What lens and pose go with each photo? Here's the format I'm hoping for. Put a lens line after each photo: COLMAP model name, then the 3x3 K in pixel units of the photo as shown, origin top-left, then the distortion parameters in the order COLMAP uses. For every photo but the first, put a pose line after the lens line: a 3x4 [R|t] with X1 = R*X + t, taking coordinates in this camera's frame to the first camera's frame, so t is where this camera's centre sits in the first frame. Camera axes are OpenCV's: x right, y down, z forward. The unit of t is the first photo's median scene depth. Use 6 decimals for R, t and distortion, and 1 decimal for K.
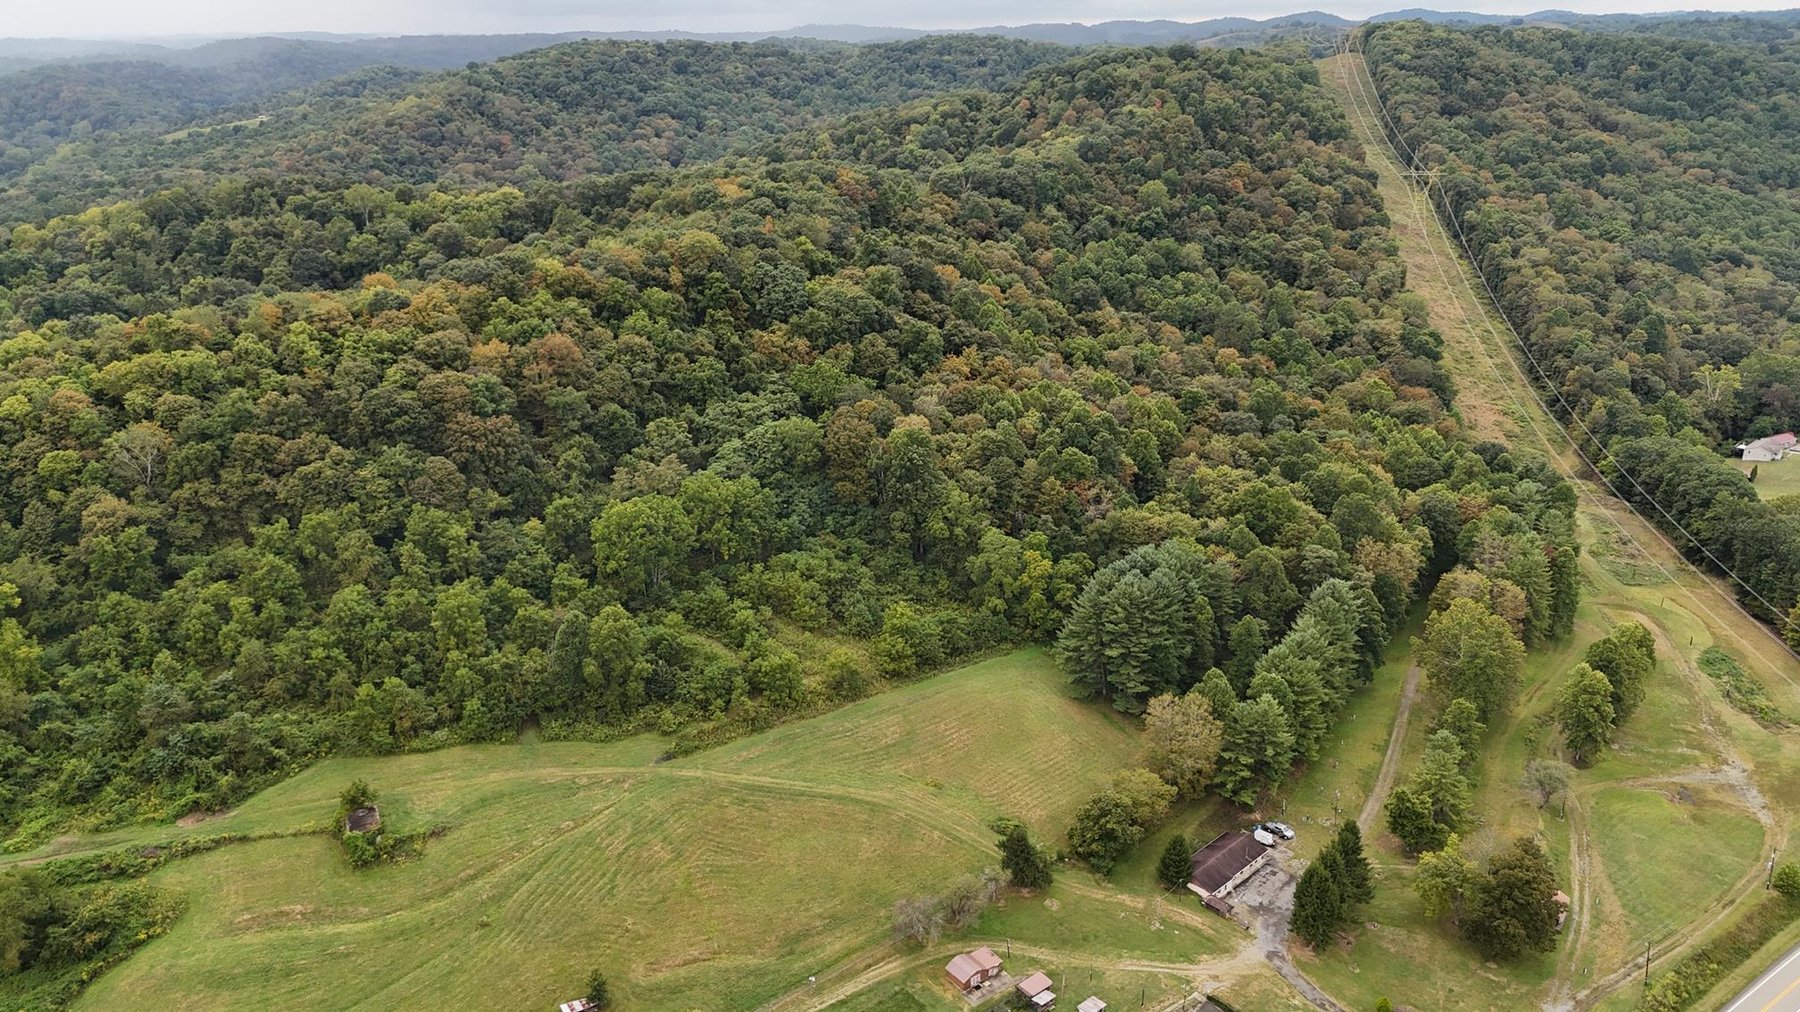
lens RADIAL K [[1317.6, 0, 900.0], [0, 1317.6, 506.0], [0, 0, 1]] dist [0.084516, -0.078432]
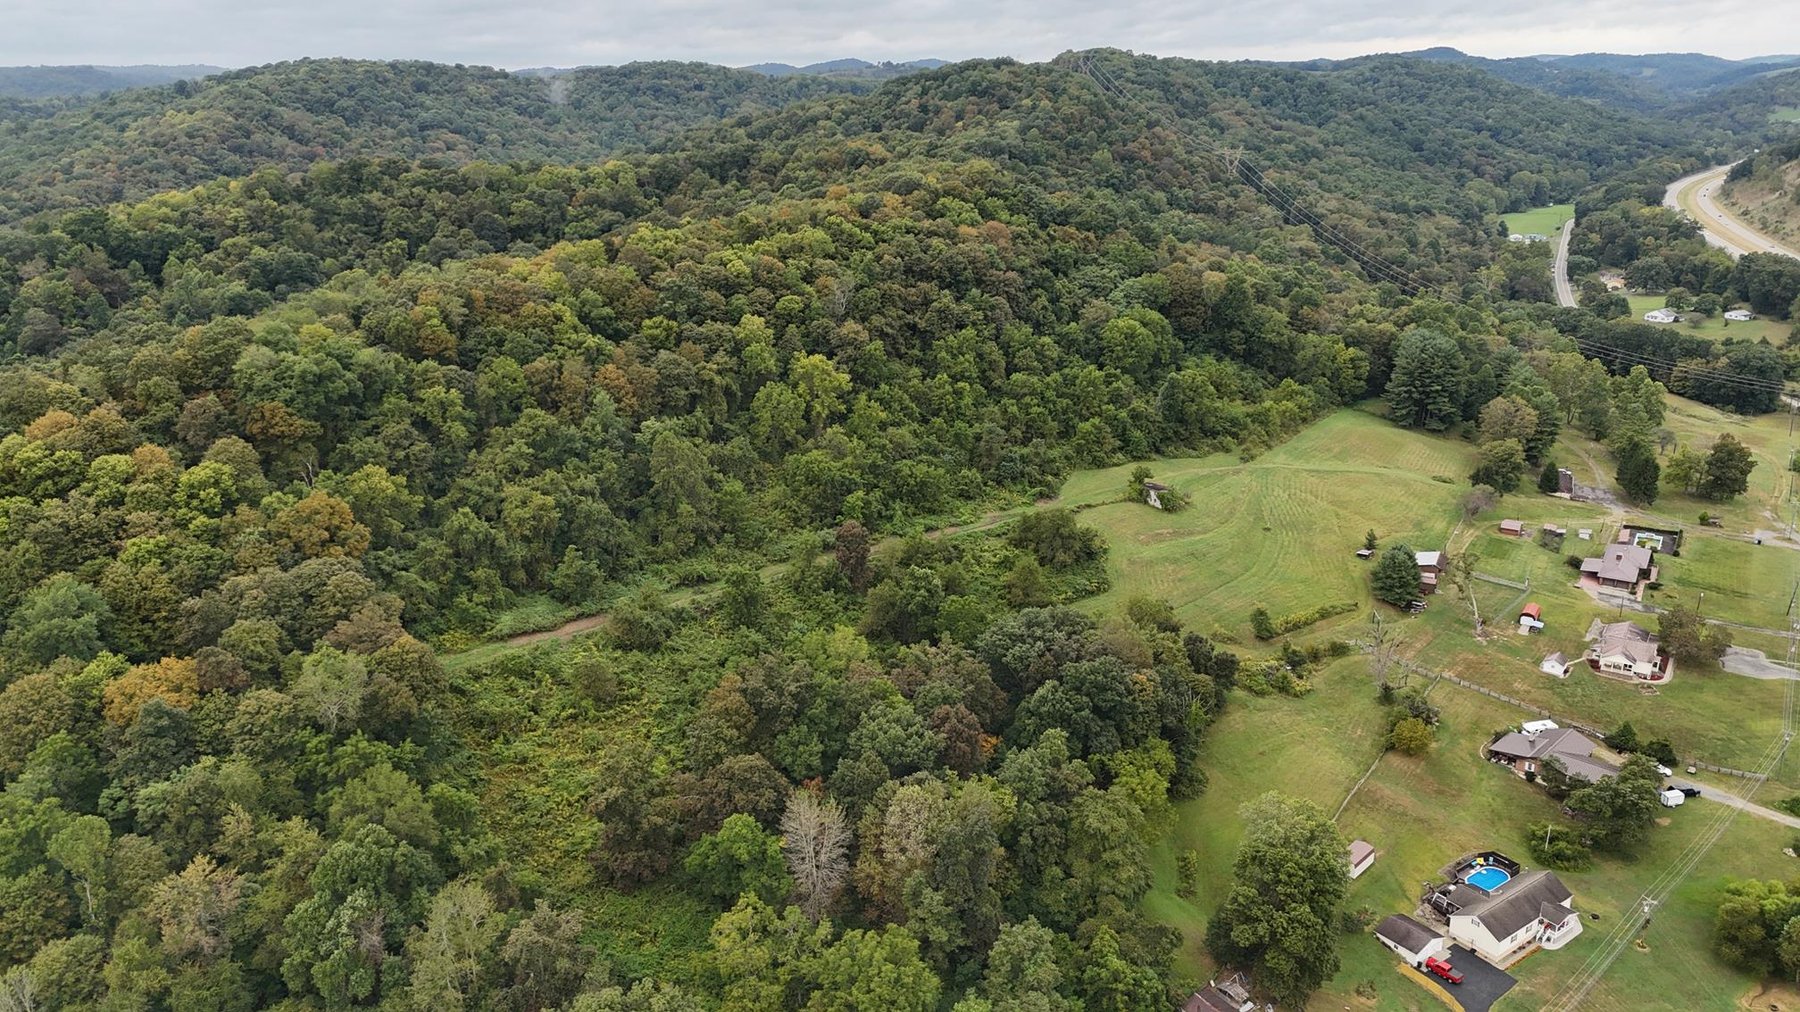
lens RADIAL K [[1317.6, 0, 900.0], [0, 1317.6, 506.0], [0, 0, 1]] dist [0.084516, -0.078432]
pose [[0.938999, -0.101323, 0.328654, -0.334095], [0.111854, 0.993636, -0.013246, 0.068578], [-0.325221, 0.049199, 0.944357, -0.098307]]
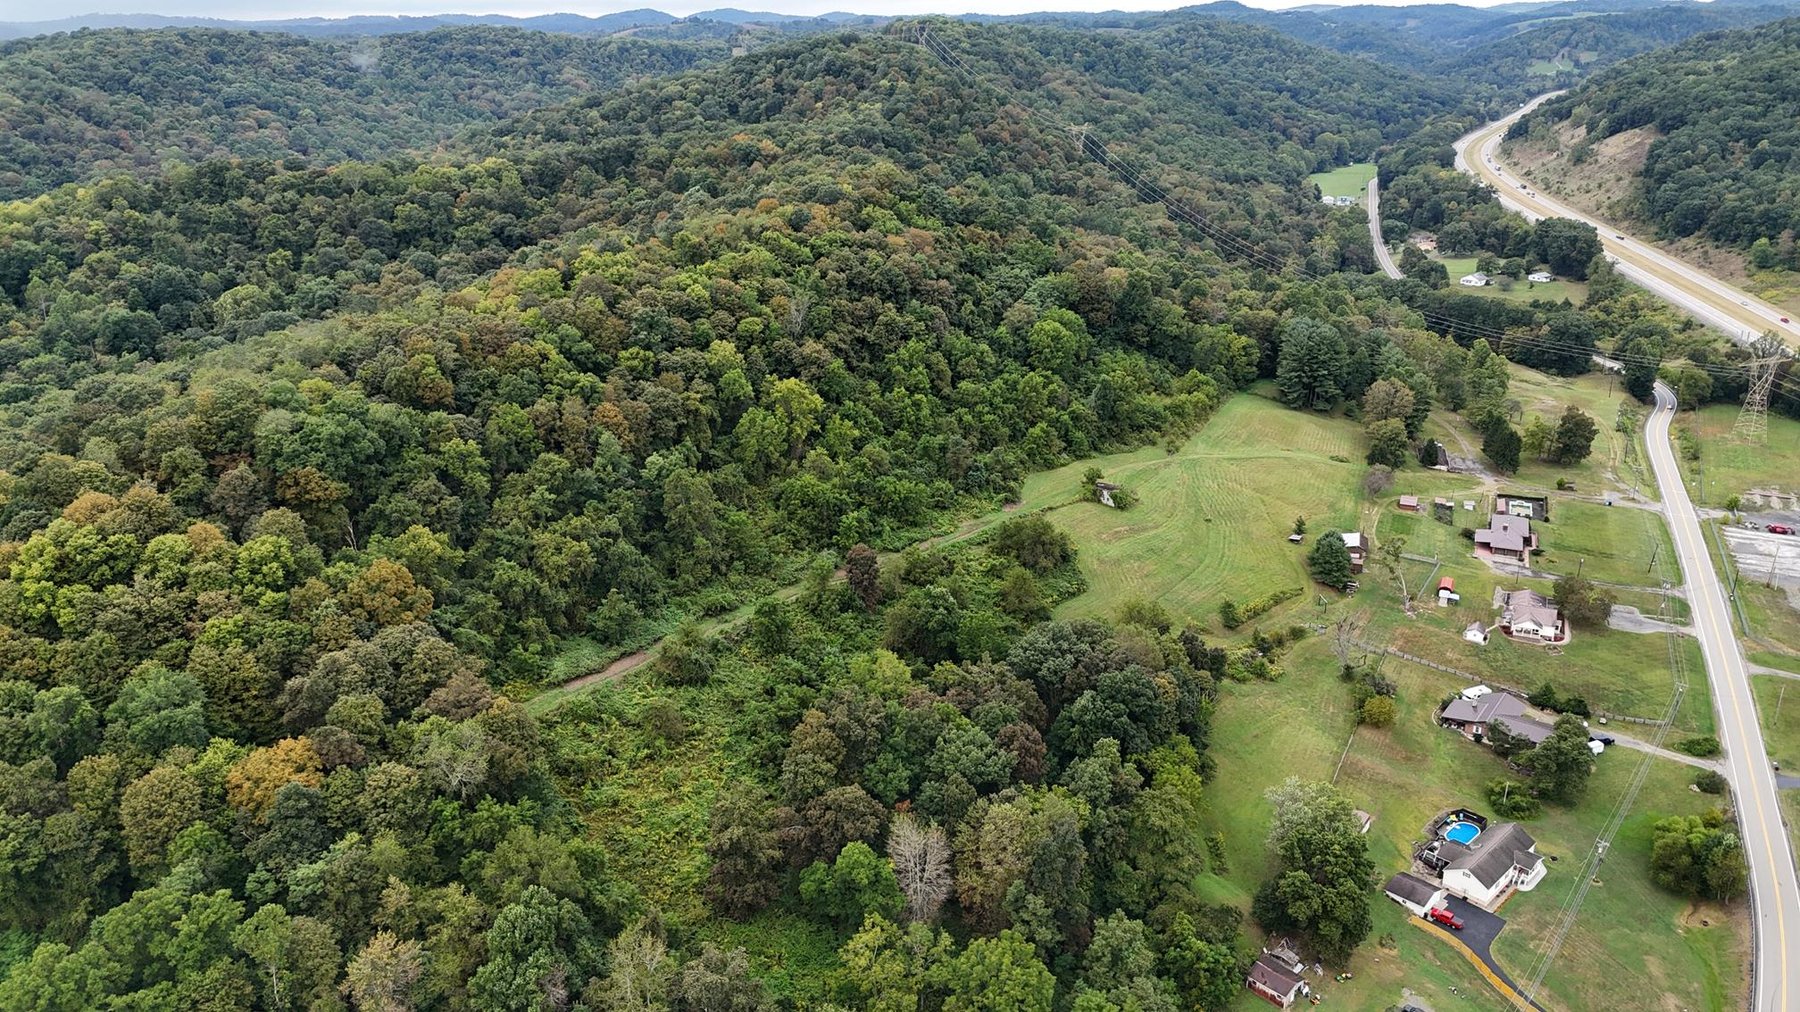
lens RADIAL K [[1317.6, 0, 900.0], [0, 1317.6, 506.0], [0, 0, 1]] dist [0.084516, -0.078432]
pose [[0.878213, -0.163141, 0.449585, -0.388697], [0.162082, 0.985919, 0.041150, 0.041680], [-0.449968, 0.036731, 0.892289, -0.101761]]
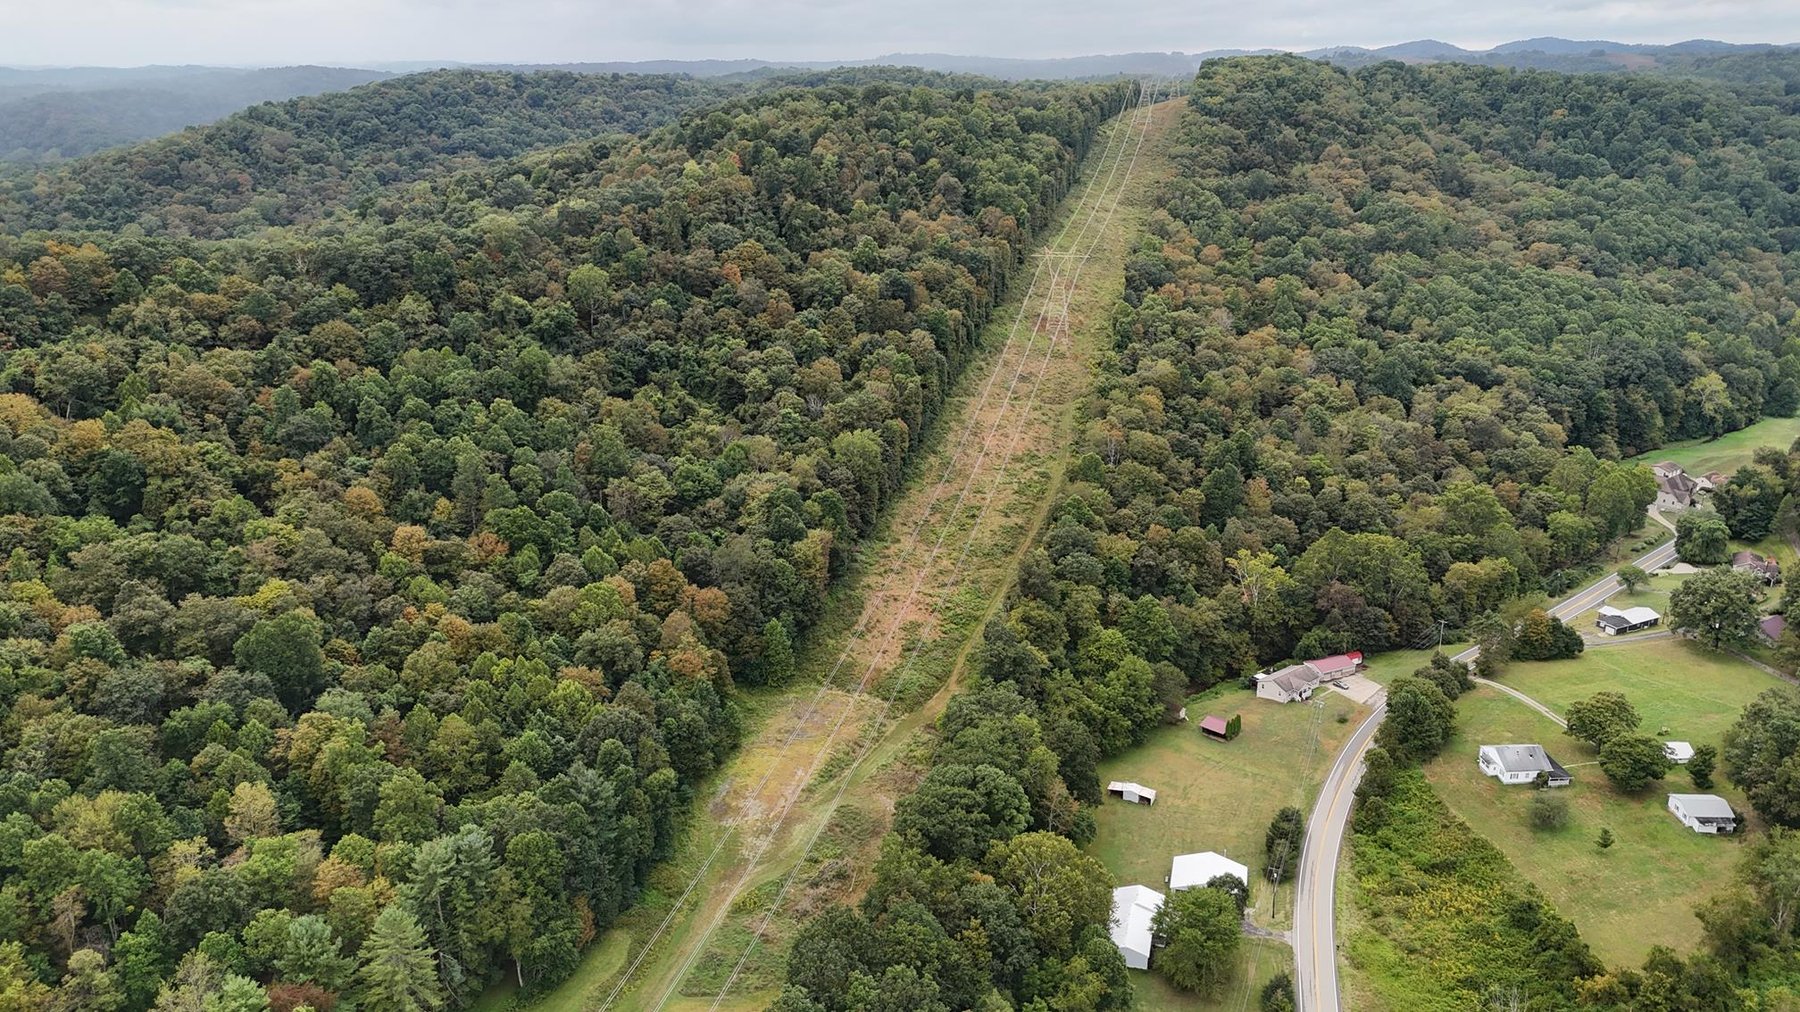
lens RADIAL K [[1317.6, 0, 900.0], [0, 1317.6, 506.0], [0, 0, 1]] dist [0.084516, -0.078432]
pose [[0.994448, 0.036124, -0.098830, 0.333388], [-0.037974, 0.999136, -0.016903, -0.074789], [0.098134, 0.020562, 0.994961, 0.194815]]
